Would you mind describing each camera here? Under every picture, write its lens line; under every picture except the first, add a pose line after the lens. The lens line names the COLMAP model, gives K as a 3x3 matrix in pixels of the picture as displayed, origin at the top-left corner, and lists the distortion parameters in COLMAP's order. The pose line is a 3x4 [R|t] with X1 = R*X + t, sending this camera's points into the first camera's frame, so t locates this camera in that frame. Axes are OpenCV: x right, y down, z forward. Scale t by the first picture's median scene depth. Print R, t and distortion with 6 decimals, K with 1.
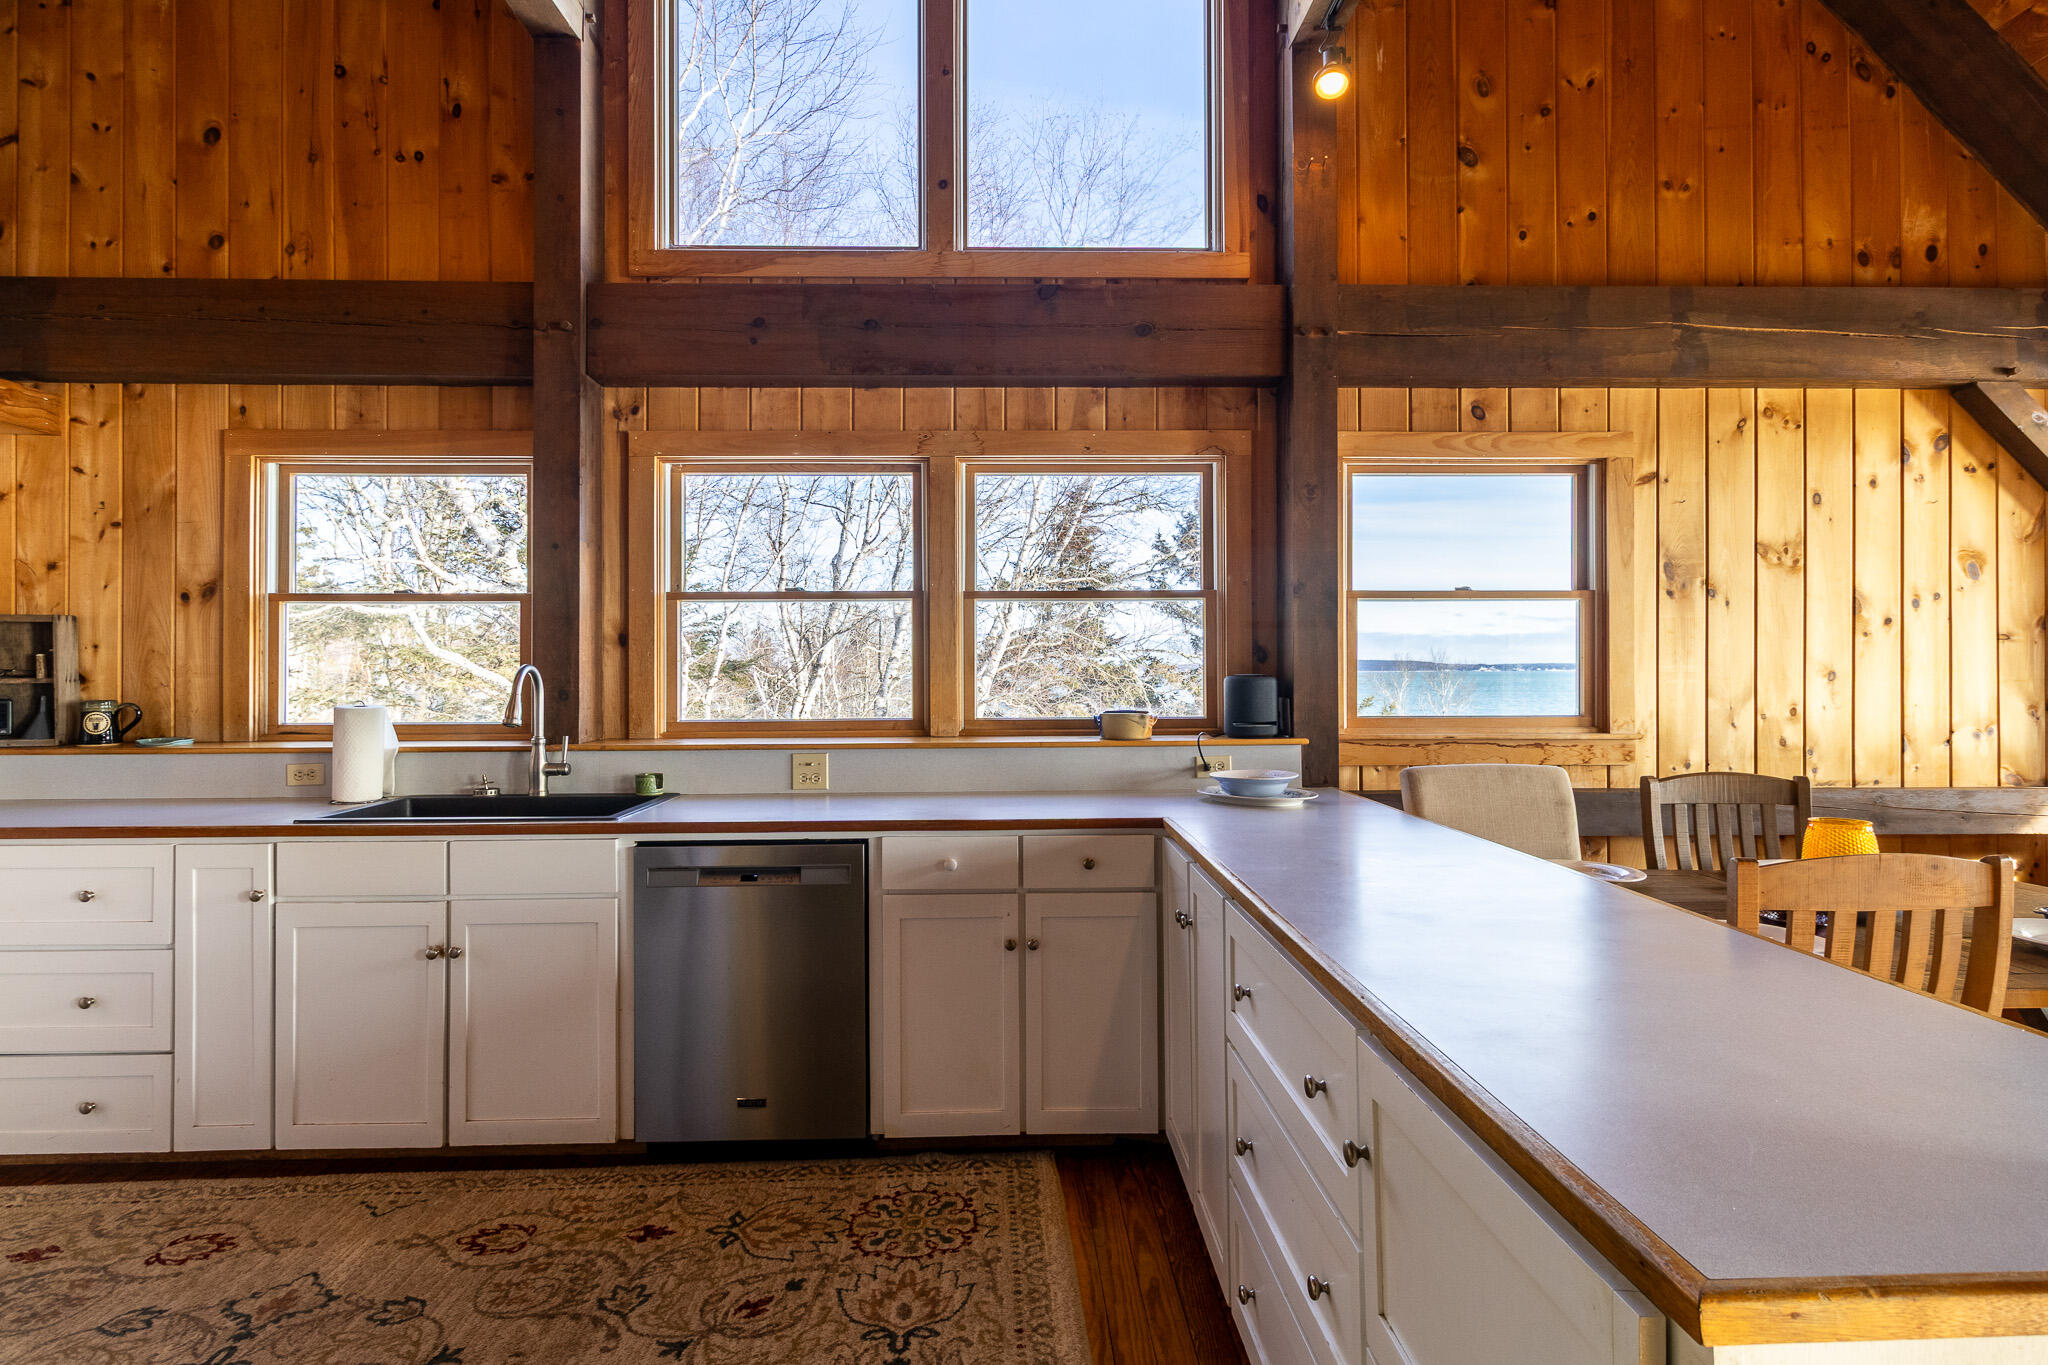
lens RADIAL K [[1068.4, 0, 1028.7], [0, 1068.4, 656.5], [0, 0, 1]] dist [0.006389, -0.002507]
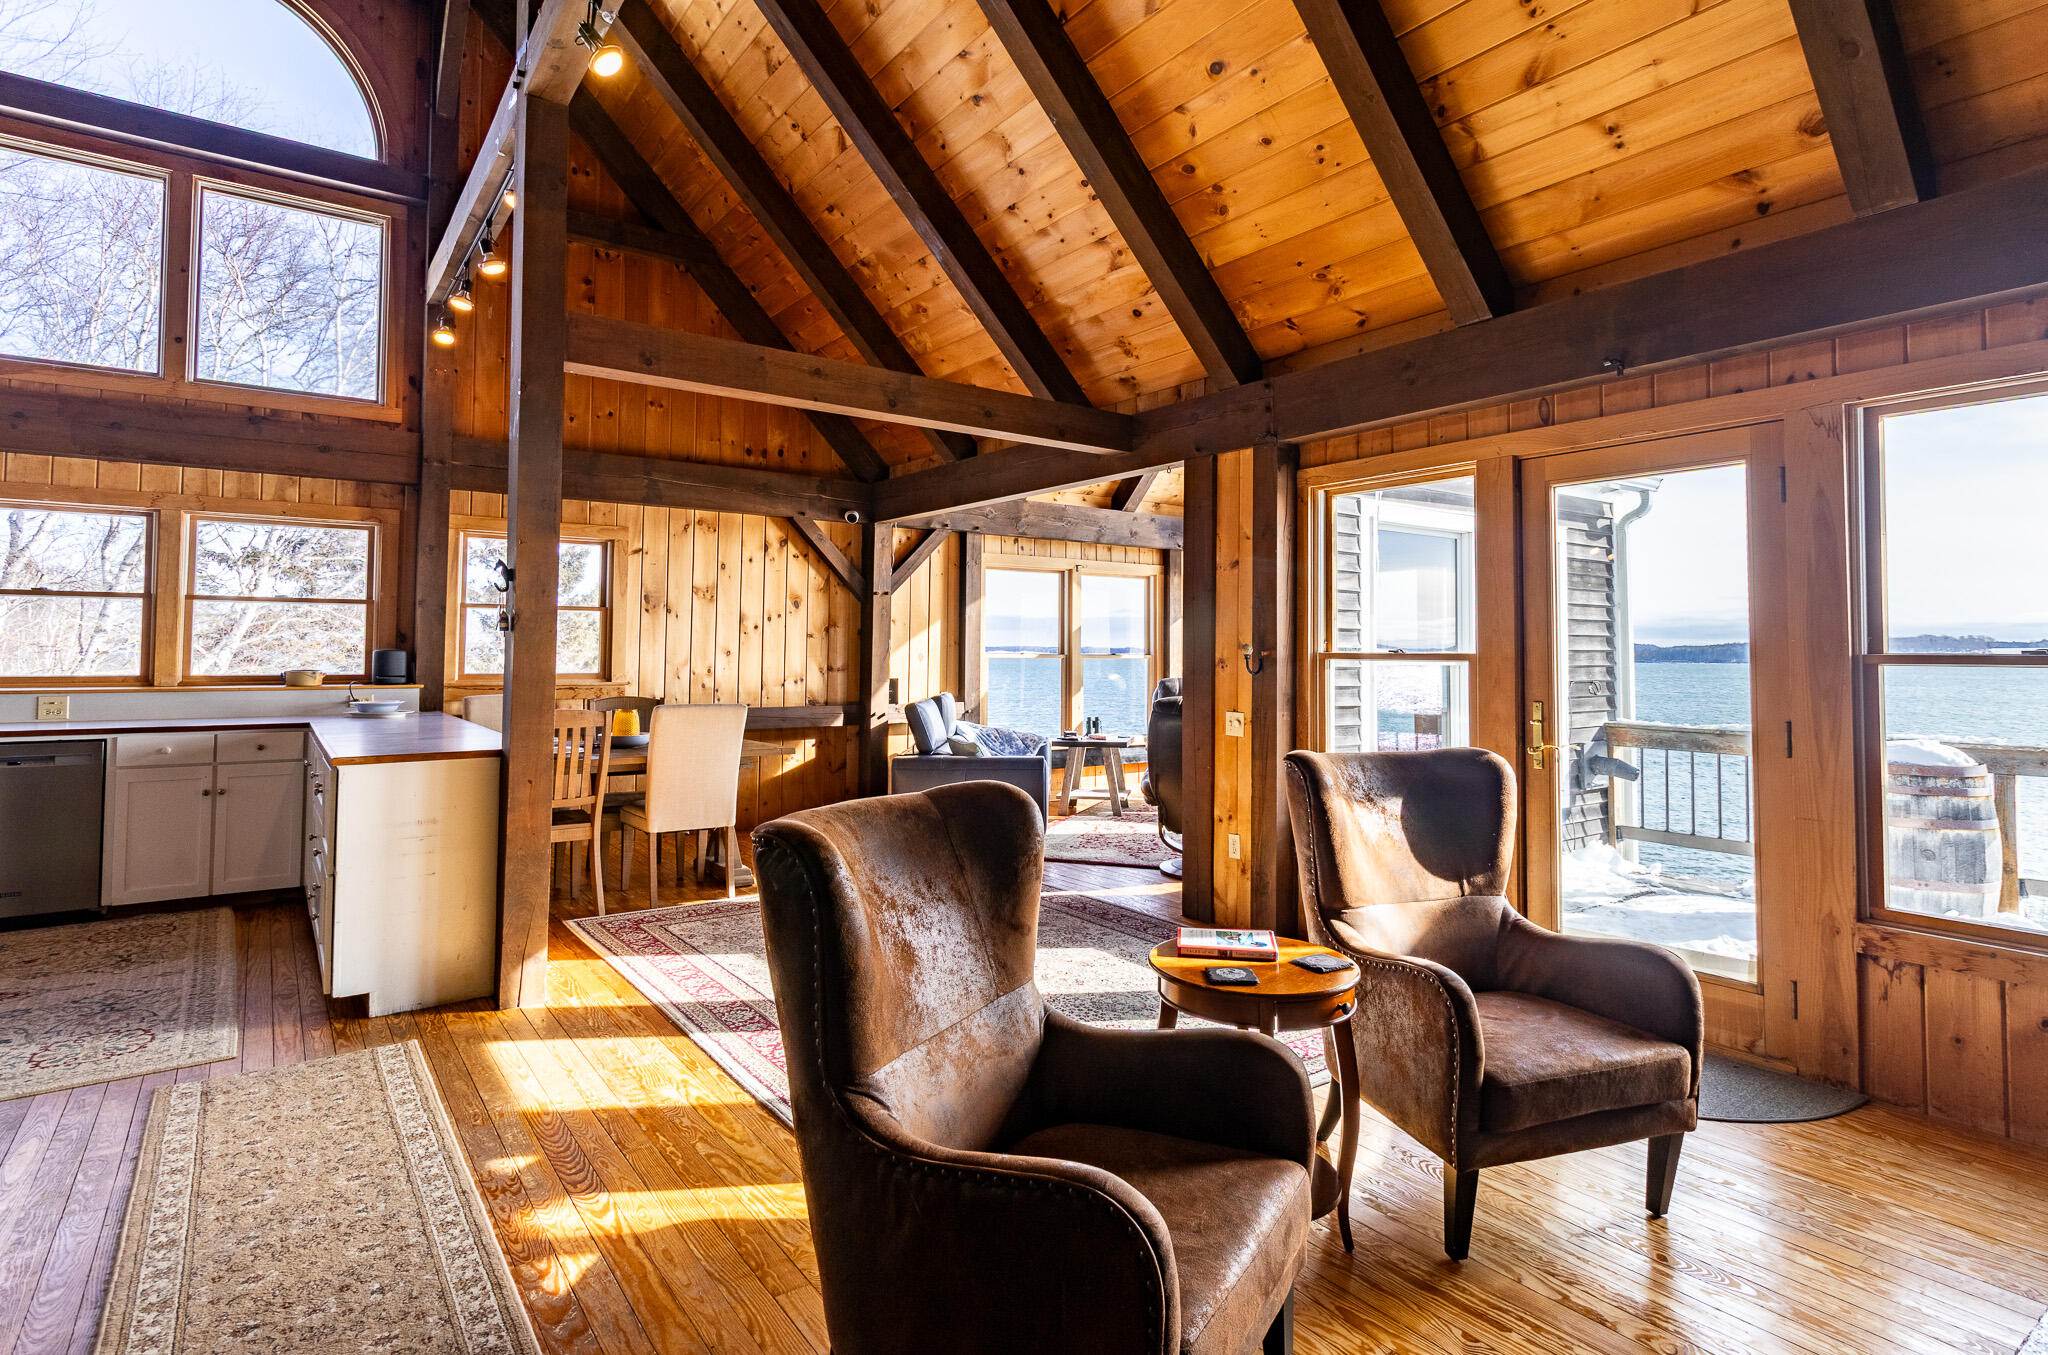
lens RADIAL K [[1068.4, 0, 1045.3], [0, 1068.4, 609.8], [0, 0, 1]] dist [0.006389, -0.002507]
pose [[0.819263, 0.032730, 0.572484, 0.078435], [-0.017411, 0.999329, -0.032216, -0.010023], [-0.573154, 0.016426, 0.819283, -1.064719]]
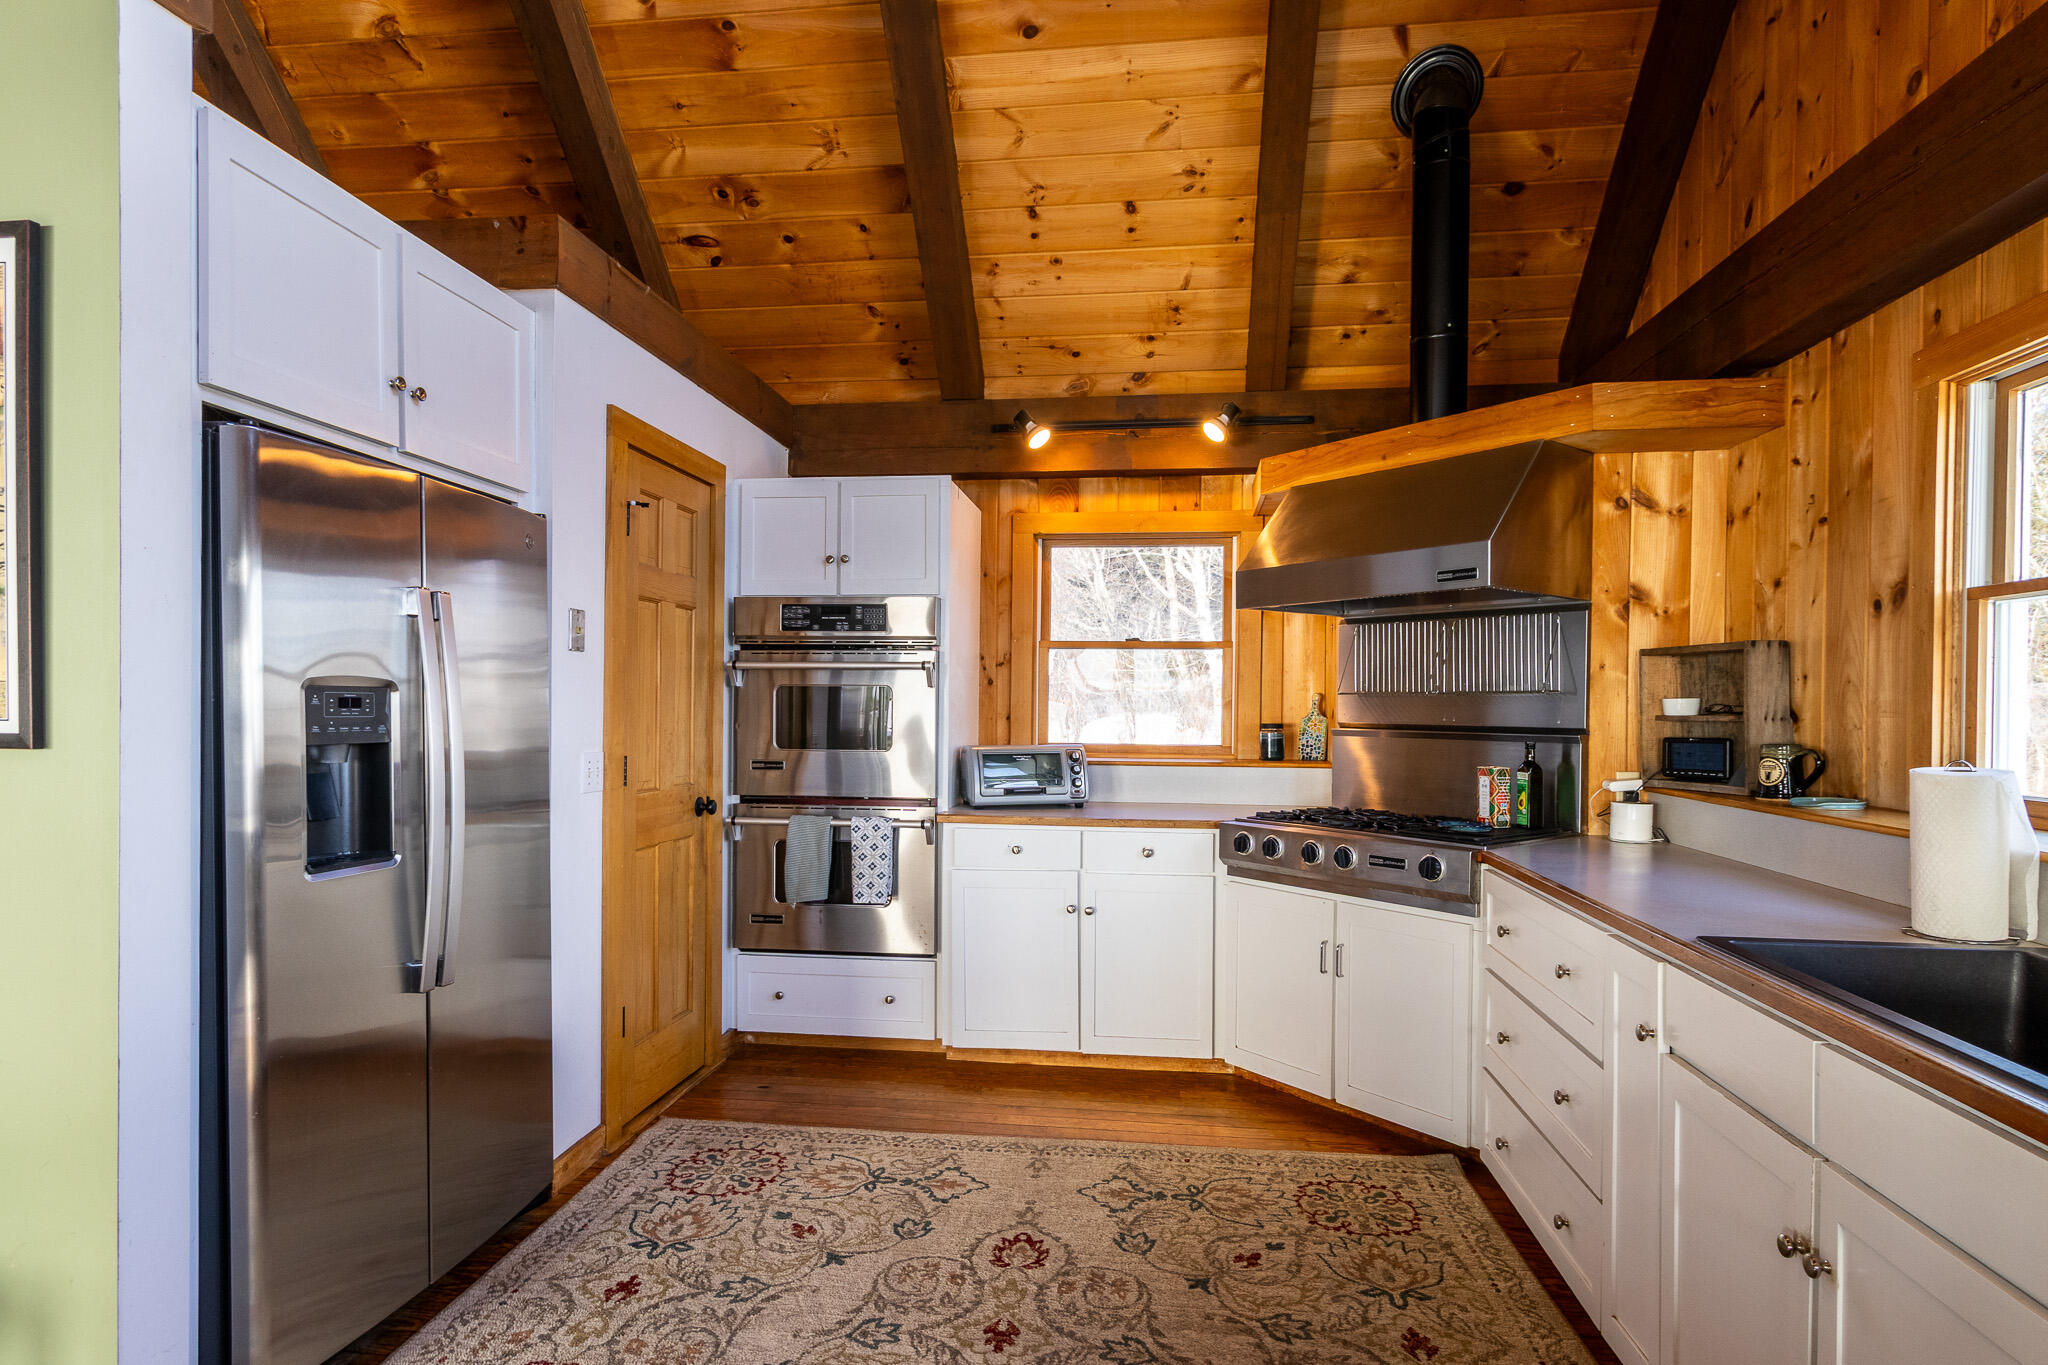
lens RADIAL K [[1068.4, 0, 1033.5], [0, 1068.4, 715.6], [0, 0, 1]] dist [0.006389, -0.002507]
pose [[-0.153323, 0.013110, -0.988089, 0.011571], [0.002912, 0.999914, 0.012815, 0.007368], [0.988172, -0.000912, -0.153348, 0.550237]]
